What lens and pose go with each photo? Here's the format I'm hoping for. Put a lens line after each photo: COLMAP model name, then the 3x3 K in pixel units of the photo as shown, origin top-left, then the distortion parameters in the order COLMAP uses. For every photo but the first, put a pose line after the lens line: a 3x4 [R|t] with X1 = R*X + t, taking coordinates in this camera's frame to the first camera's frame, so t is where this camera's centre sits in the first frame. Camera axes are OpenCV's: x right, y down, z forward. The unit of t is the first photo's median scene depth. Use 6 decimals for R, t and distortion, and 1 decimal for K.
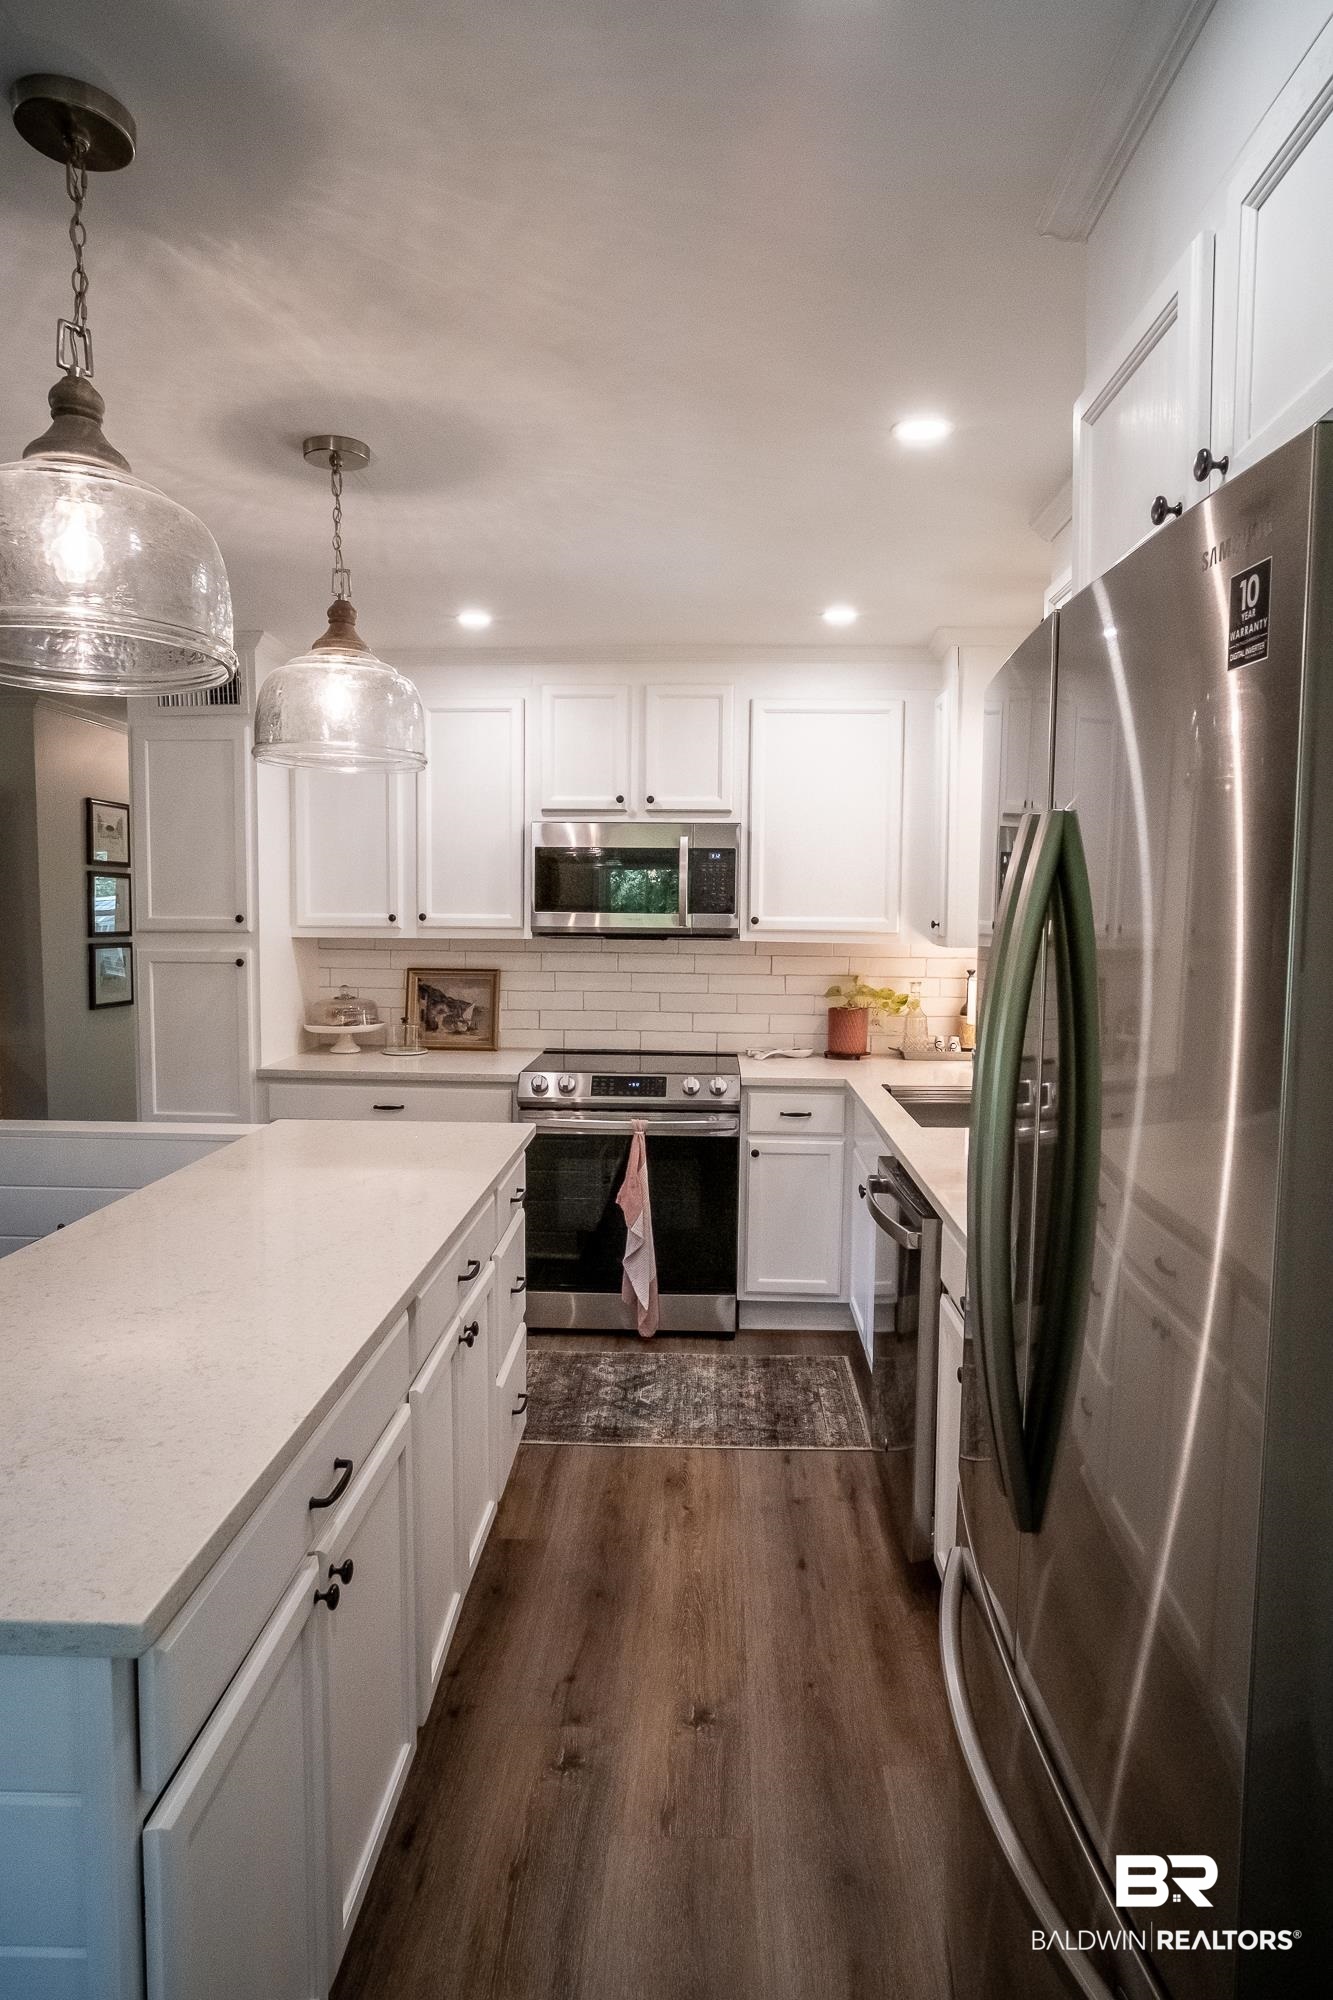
lens RADIAL K [[1195.6, 0, 676.0], [0, 1195.6, 996.7], [0, 0, 1]] dist [-0.040931, 0.030737]
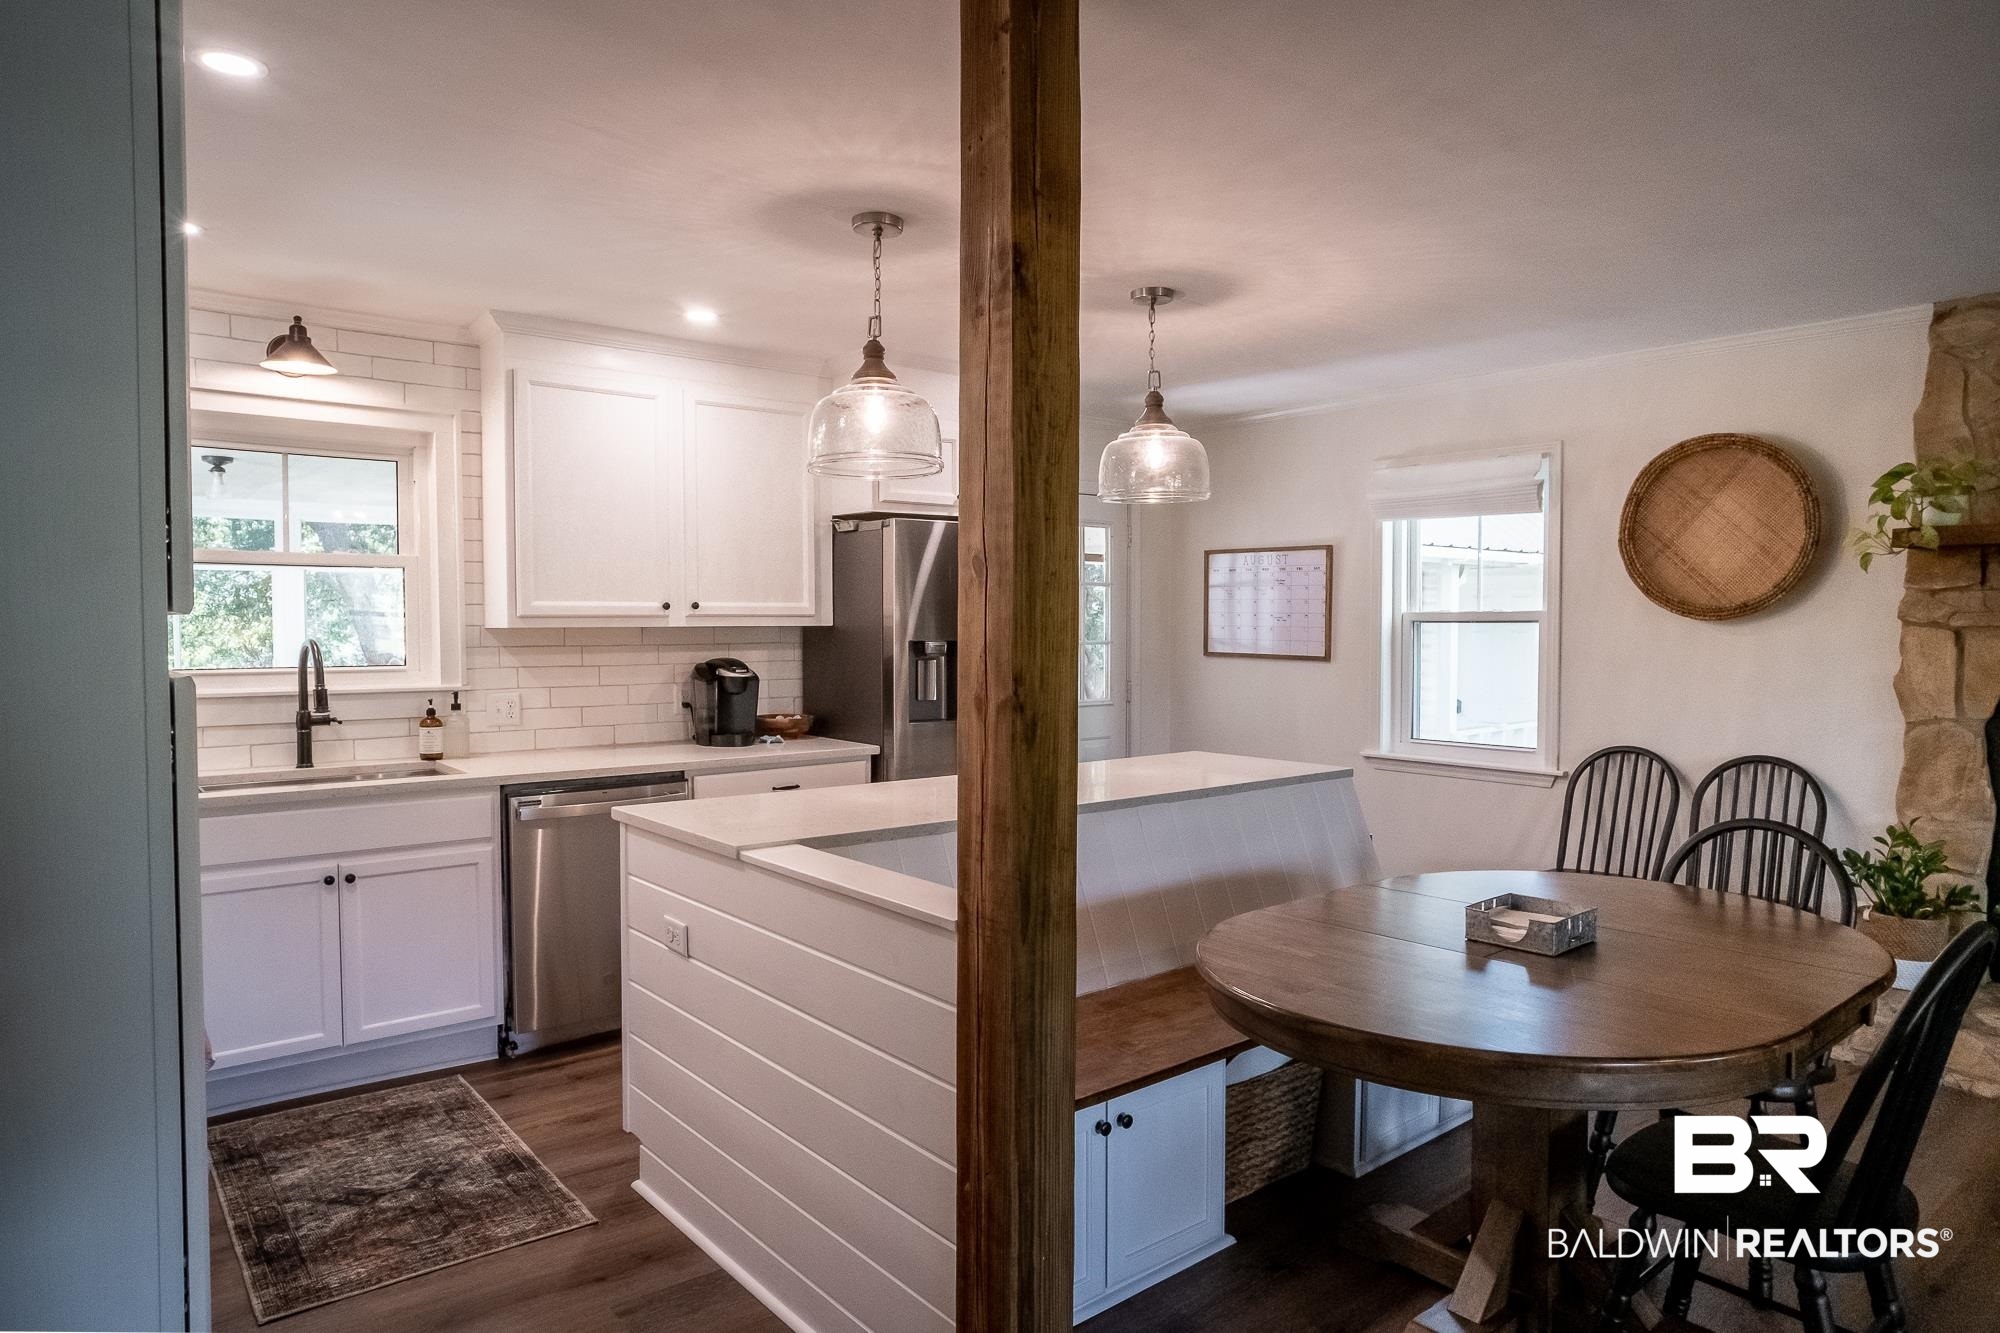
lens RADIAL K [[1195.6, 0, 1005.2], [0, 1195.6, 673.3], [0, 0, 1]] dist [-0.040931, 0.030737]
pose [[-0.659964, -0.038497, 0.750310, -0.758406], [0.048765, 0.994385, 0.093913, -0.055454], [-0.749713, 0.098568, -0.654381, 1.001670]]
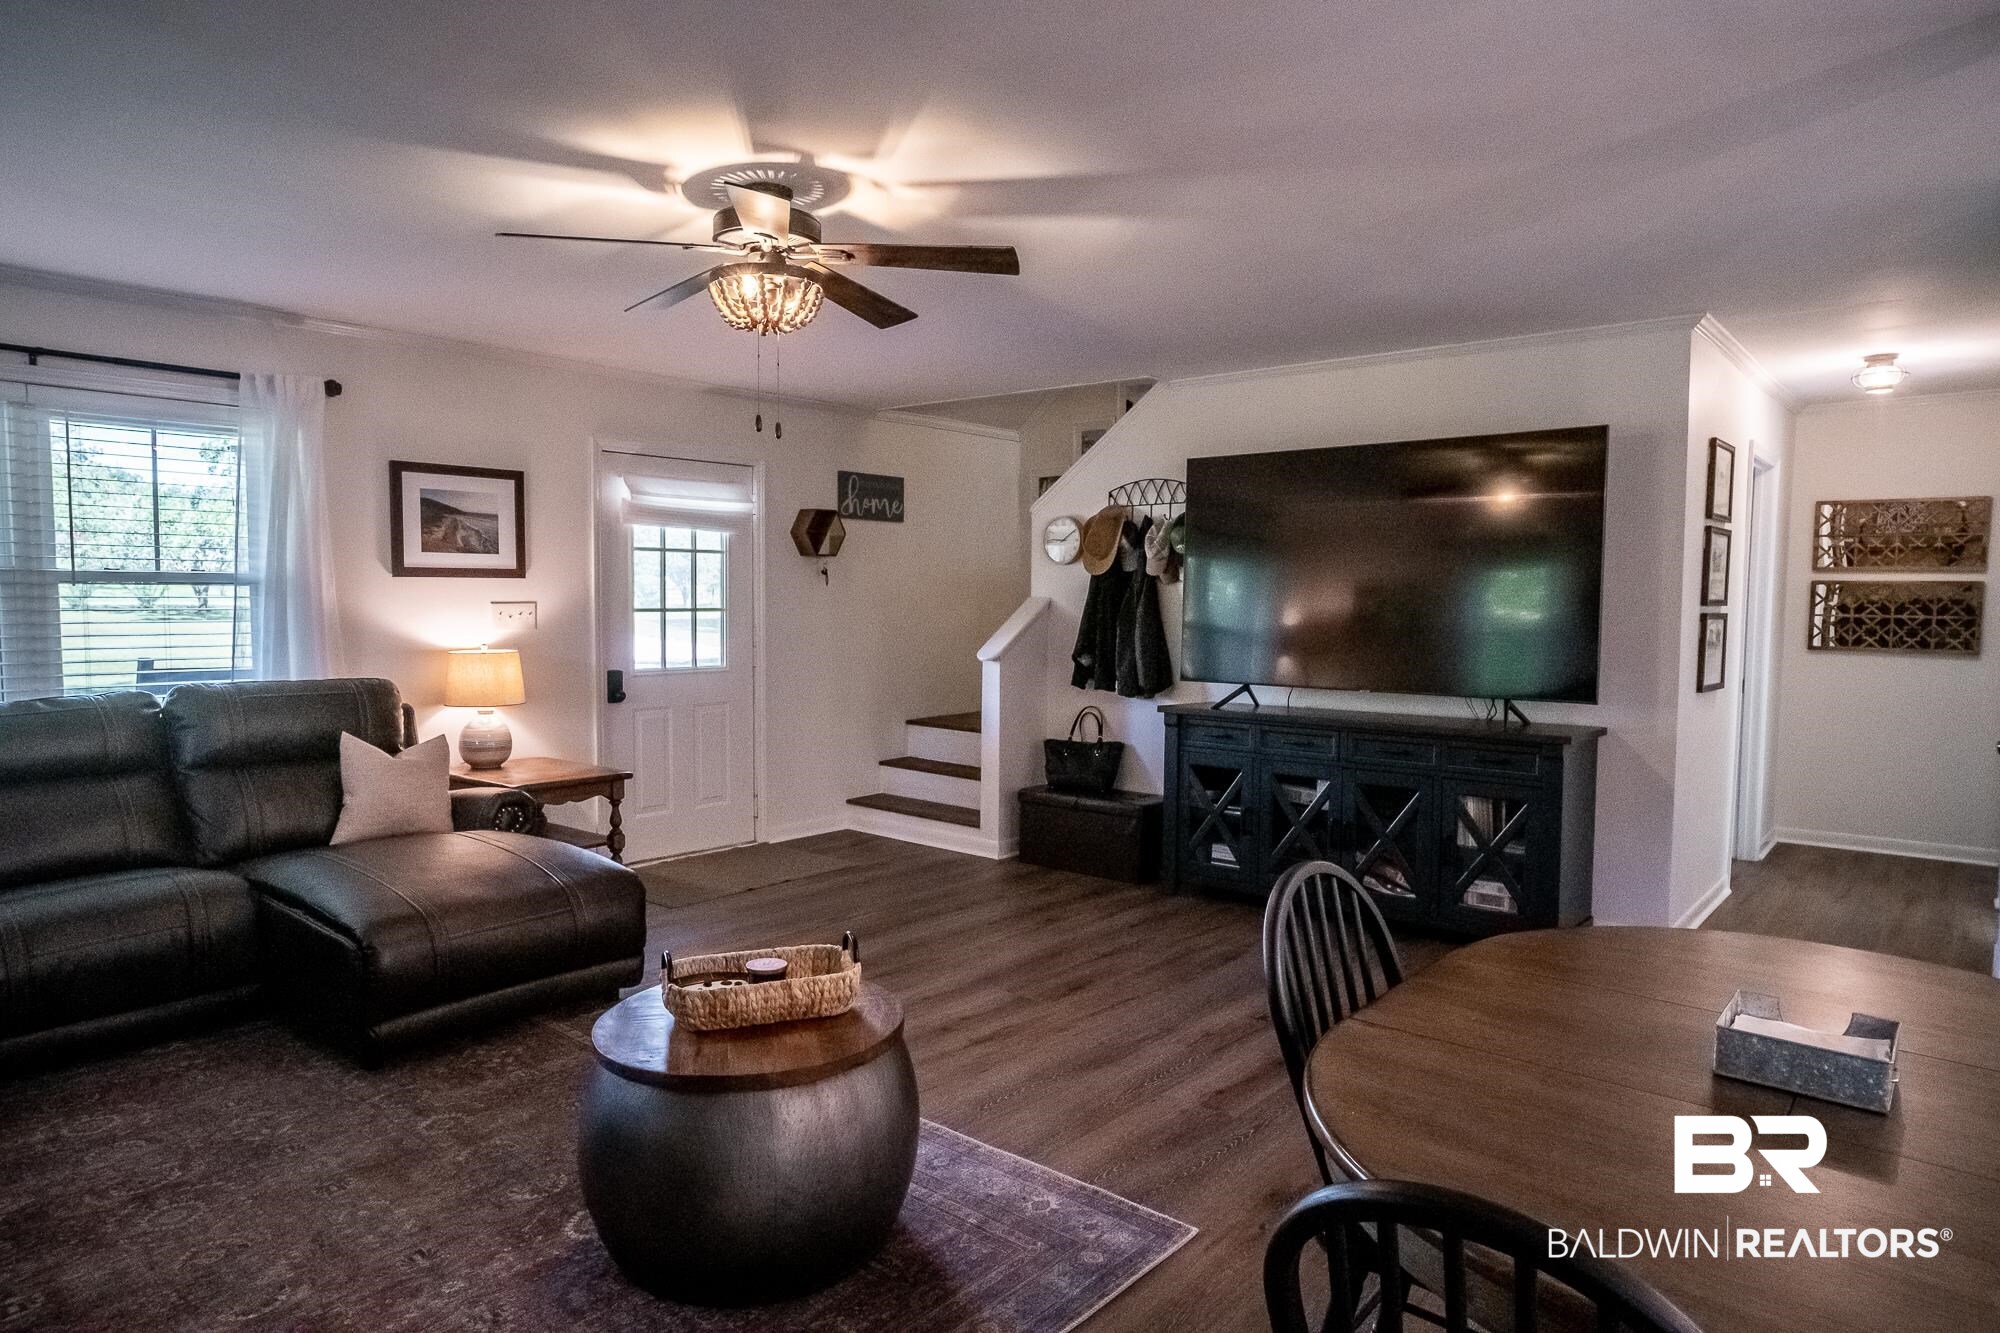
lens RADIAL K [[1195.6, 0, 1005.2], [0, 1195.6, 673.3], [0, 0, 1]] dist [-0.040931, 0.030737]
pose [[0.786420, 0.043434, -0.616163, -0.495857], [-0.047002, 0.998840, 0.010420, 0.015591], [0.615901, 0.020766, 0.787550, 0.059803]]
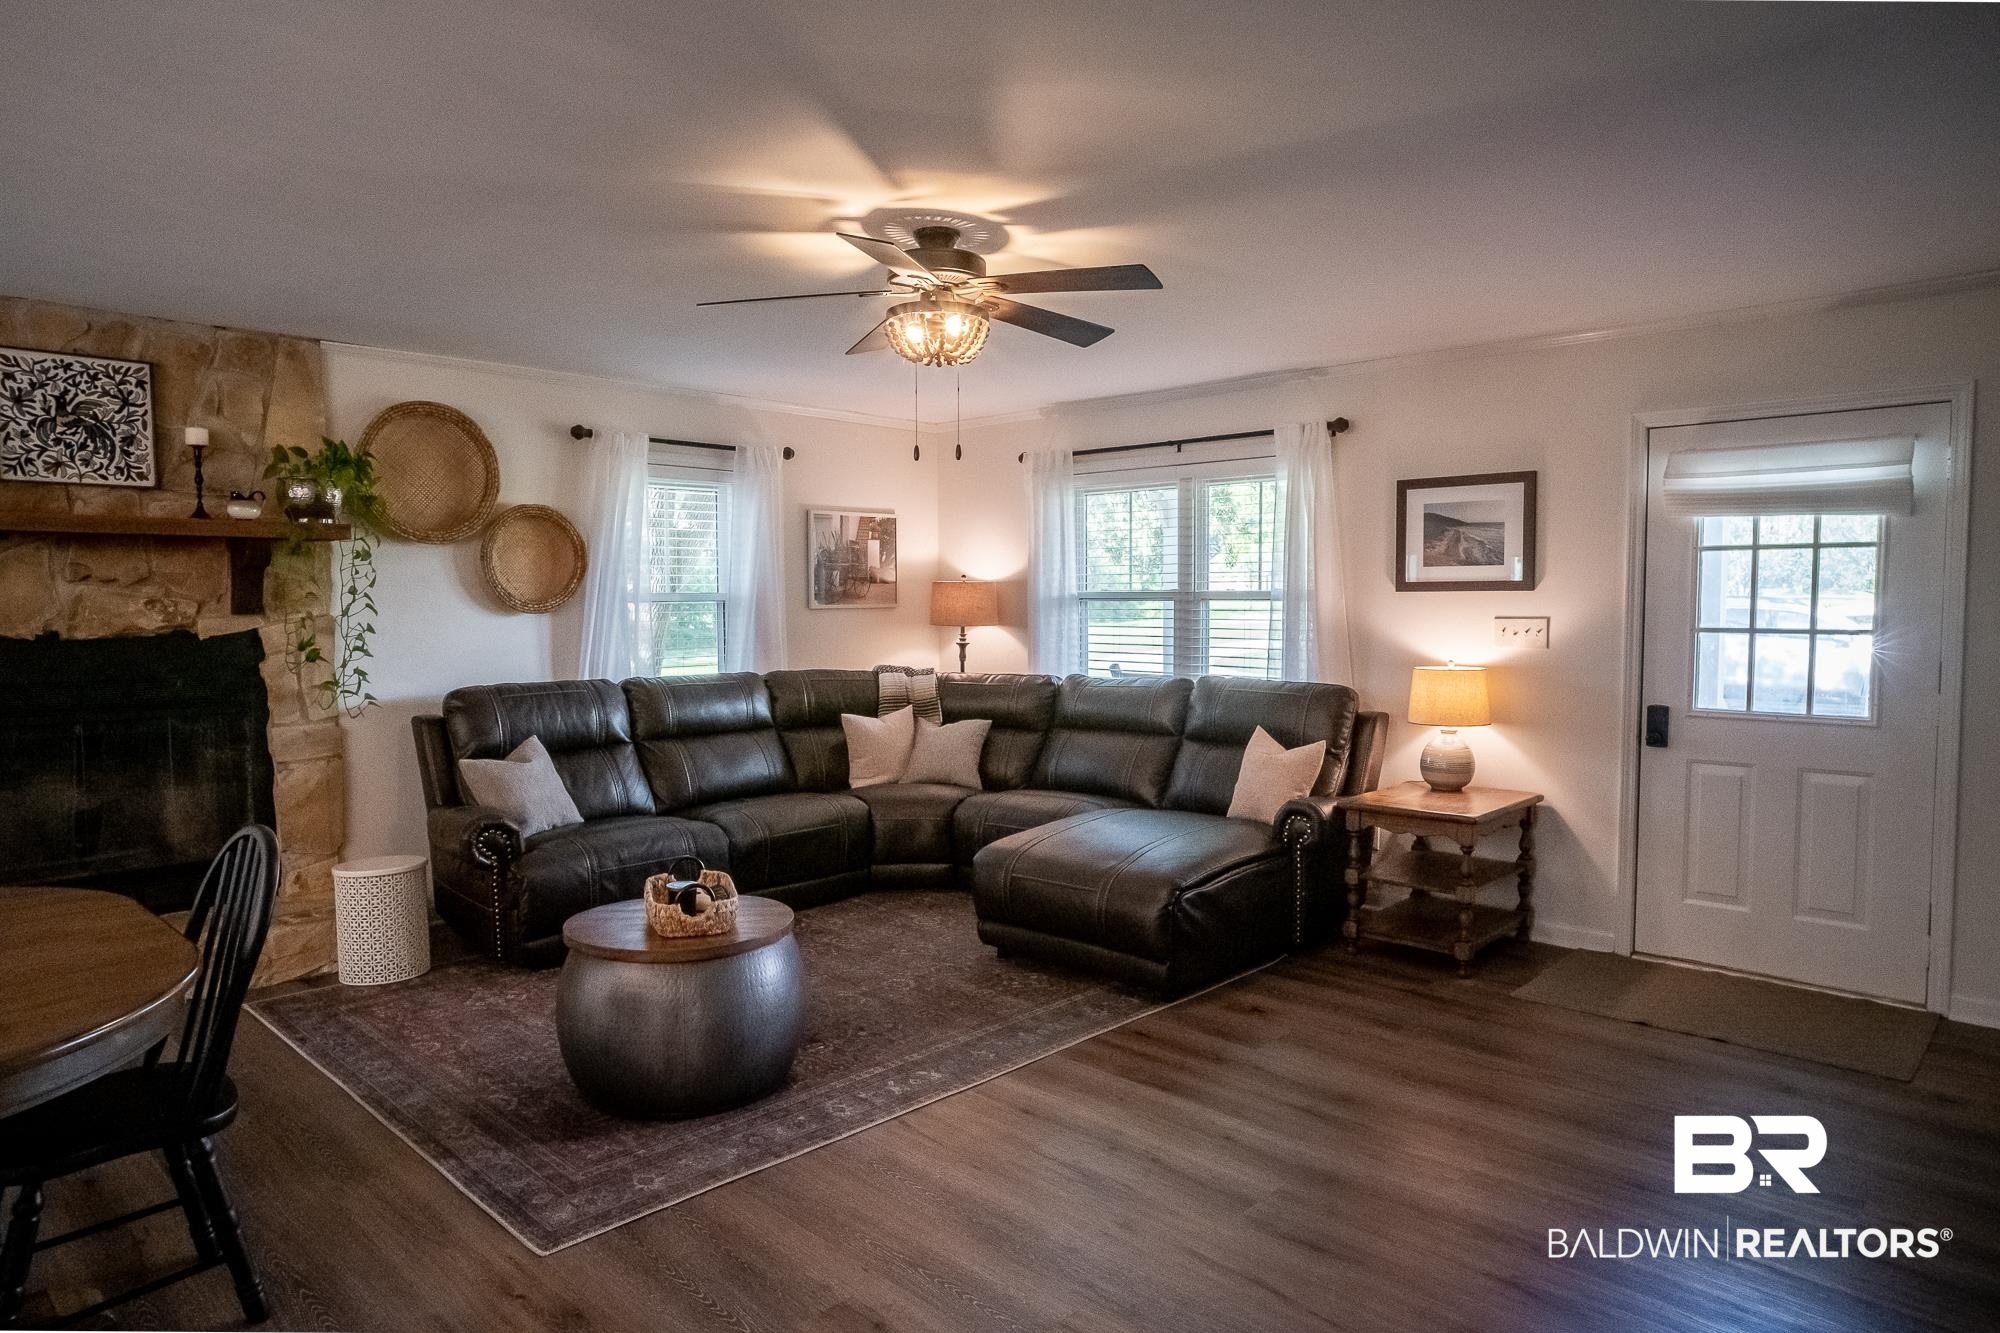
lens RADIAL K [[1195.6, 0, 1005.2], [0, 1195.6, 673.3], [0, 0, 1]] dist [-0.040931, 0.030737]
pose [[-0.662767, 0.043521, -0.747560, -0.502384], [-0.053218, 0.993048, 0.104994, -0.061061], [0.746932, 0.109370, -0.655843, 1.100092]]
